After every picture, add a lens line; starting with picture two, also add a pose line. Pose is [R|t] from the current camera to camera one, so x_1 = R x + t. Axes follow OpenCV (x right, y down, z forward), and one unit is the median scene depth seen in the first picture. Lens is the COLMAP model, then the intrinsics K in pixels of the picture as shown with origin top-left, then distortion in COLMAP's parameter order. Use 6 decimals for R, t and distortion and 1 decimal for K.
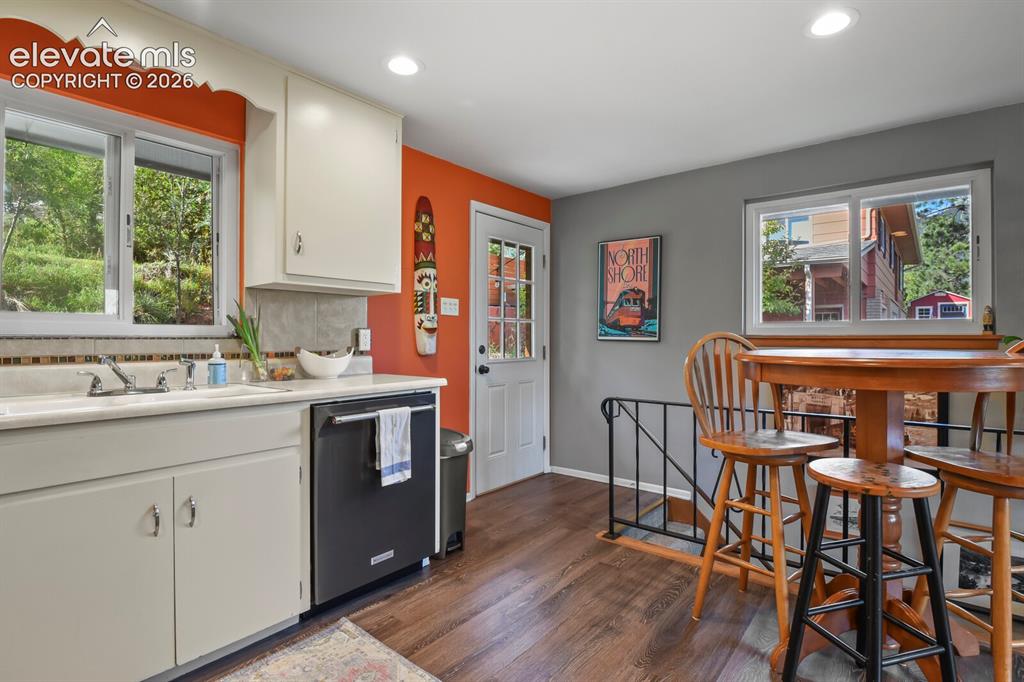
lens RADIAL K [[496.6, 0, 516.6], [0, 496.6, 340.7], [0, 0, 1]] dist [-0.017040, -0.005784]
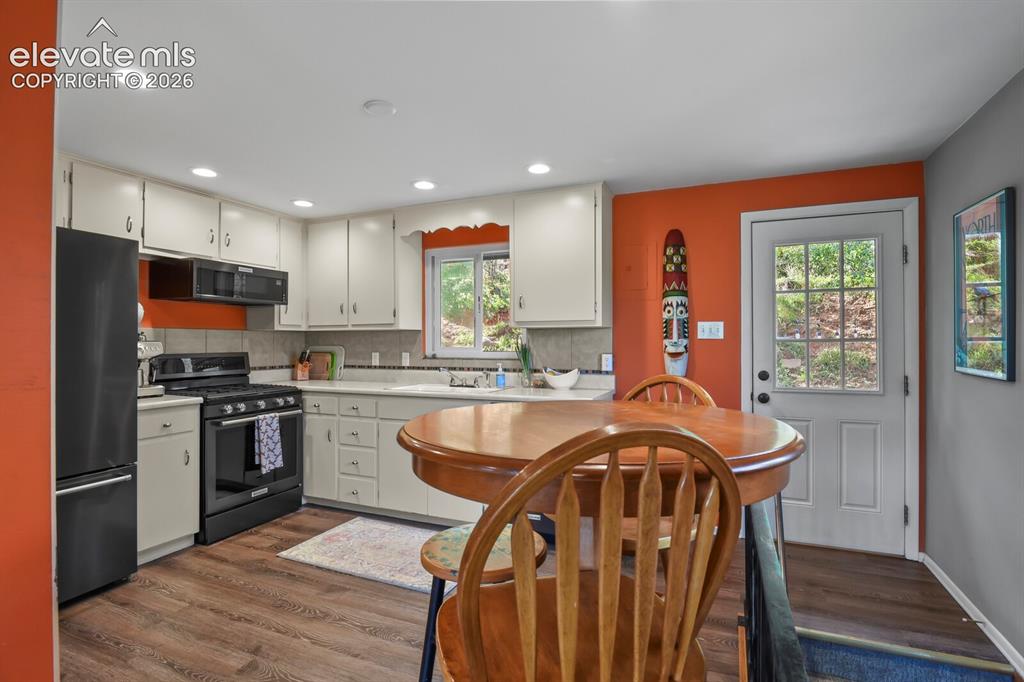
lens RADIAL K [[496.6, 0, 518.8], [0, 496.6, 337.2], [0, 0, 1]] dist [-0.017040, -0.005784]
pose [[0.281636, -0.007186, -0.959494, 0.853006], [-0.002413, 0.999963, -0.008197, -0.055207], [0.959518, 0.004623, 0.281609, 0.429627]]
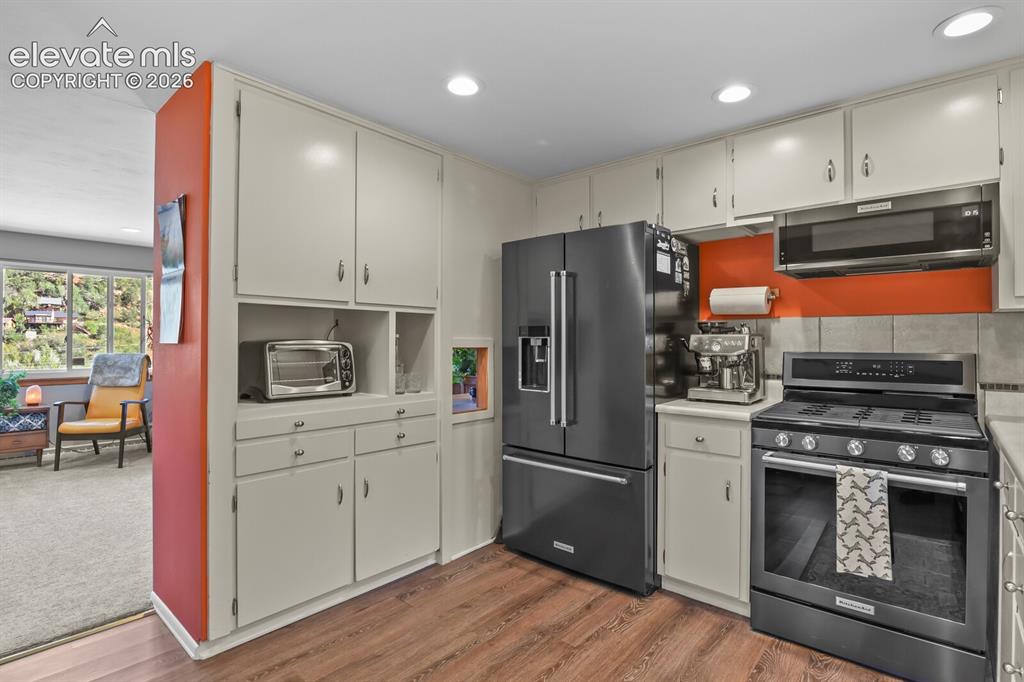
lens RADIAL K [[496.6, 0, 517.7], [0, 496.6, 338.6], [0, 0, 1]] dist [-0.017040, -0.005784]
pose [[-0.999659, -0.001961, 0.026052, -0.074371], [-0.002034, 0.999994, -0.002773, -0.041824], [-0.026047, -0.002825, -0.999657, 0.848752]]
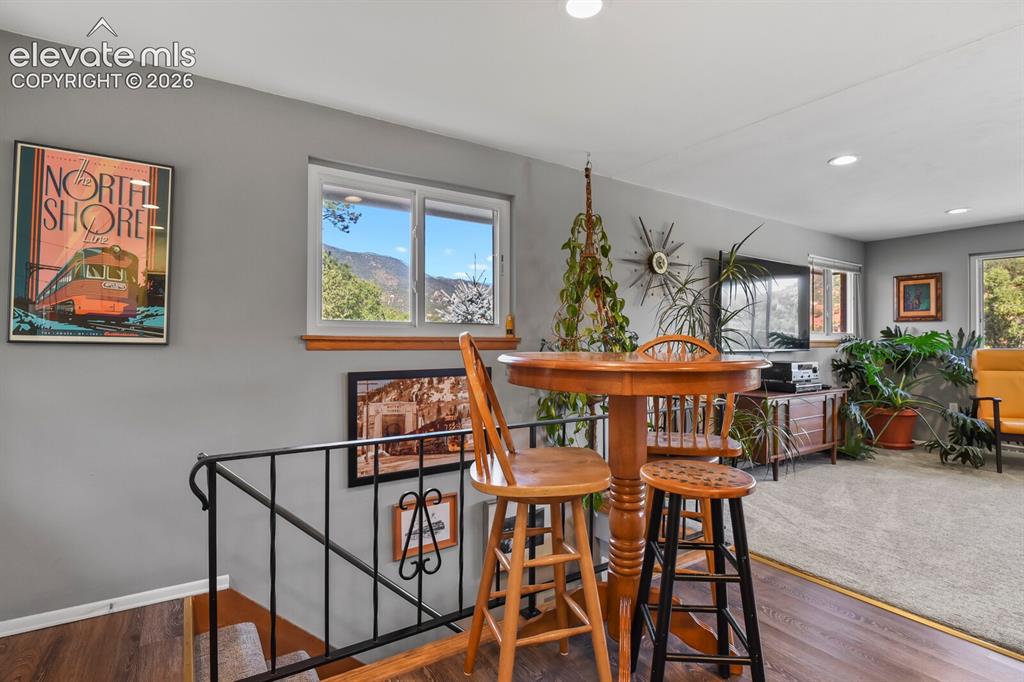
lens RADIAL K [[496.6, 0, 511.9], [0, 496.6, 341.8], [0, 0, 1]] dist [-0.017040, -0.005784]
pose [[0.305168, -0.006531, 0.952276, -0.193775], [-0.004032, 0.999959, 0.008150, -0.010439], [-0.952290, -0.006326, 0.305129, 0.558162]]
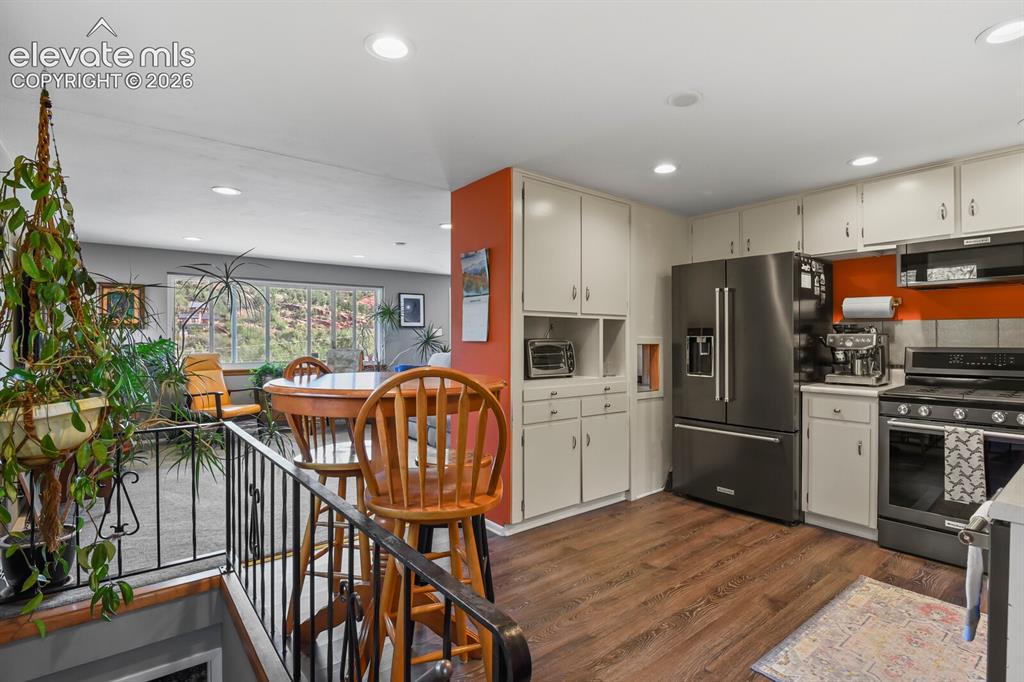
lens RADIAL K [[496.6, 0, 517.9], [0, 496.6, 338.9], [0, 0, 1]] dist [-0.017040, -0.005784]
pose [[-0.977958, 0.000237, 0.208800, 0.123225], [0.000702, 0.999997, 0.002156, -0.043560], [-0.208799, 0.002255, -0.977956, 1.270681]]
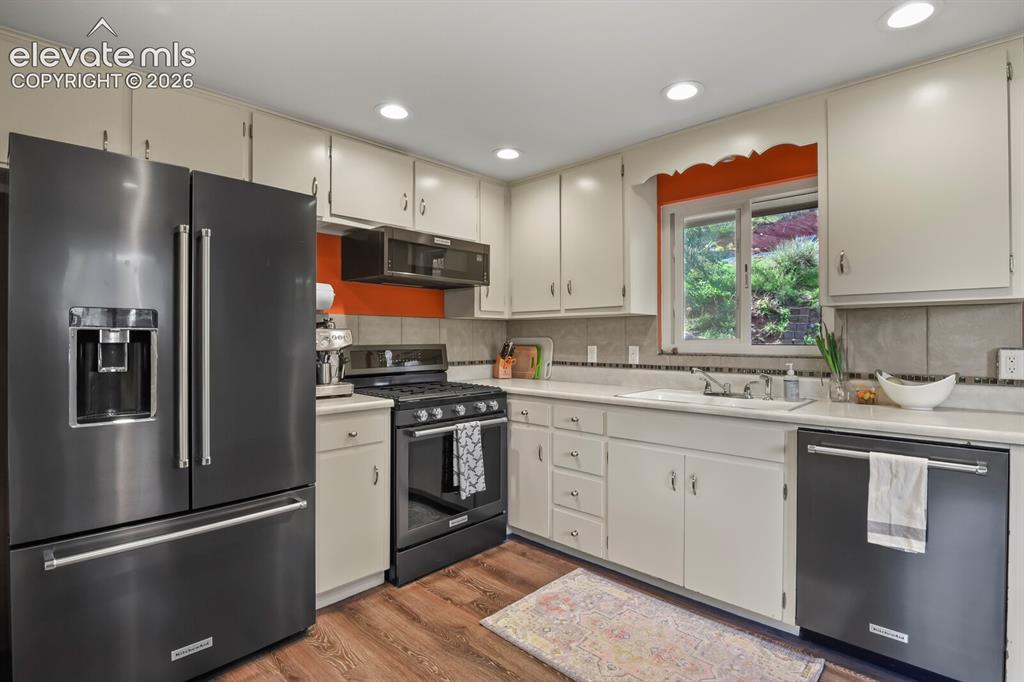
lens RADIAL K [[496.6, 0, 518.6], [0, 496.6, 338.1], [0, 0, 1]] dist [-0.017040, -0.005784]
pose [[-0.074022, 0.001312, -0.997256, 0.446849], [-0.003381, 0.999993, 0.001567, -0.038602], [0.997251, 0.003487, -0.074017, 0.345561]]
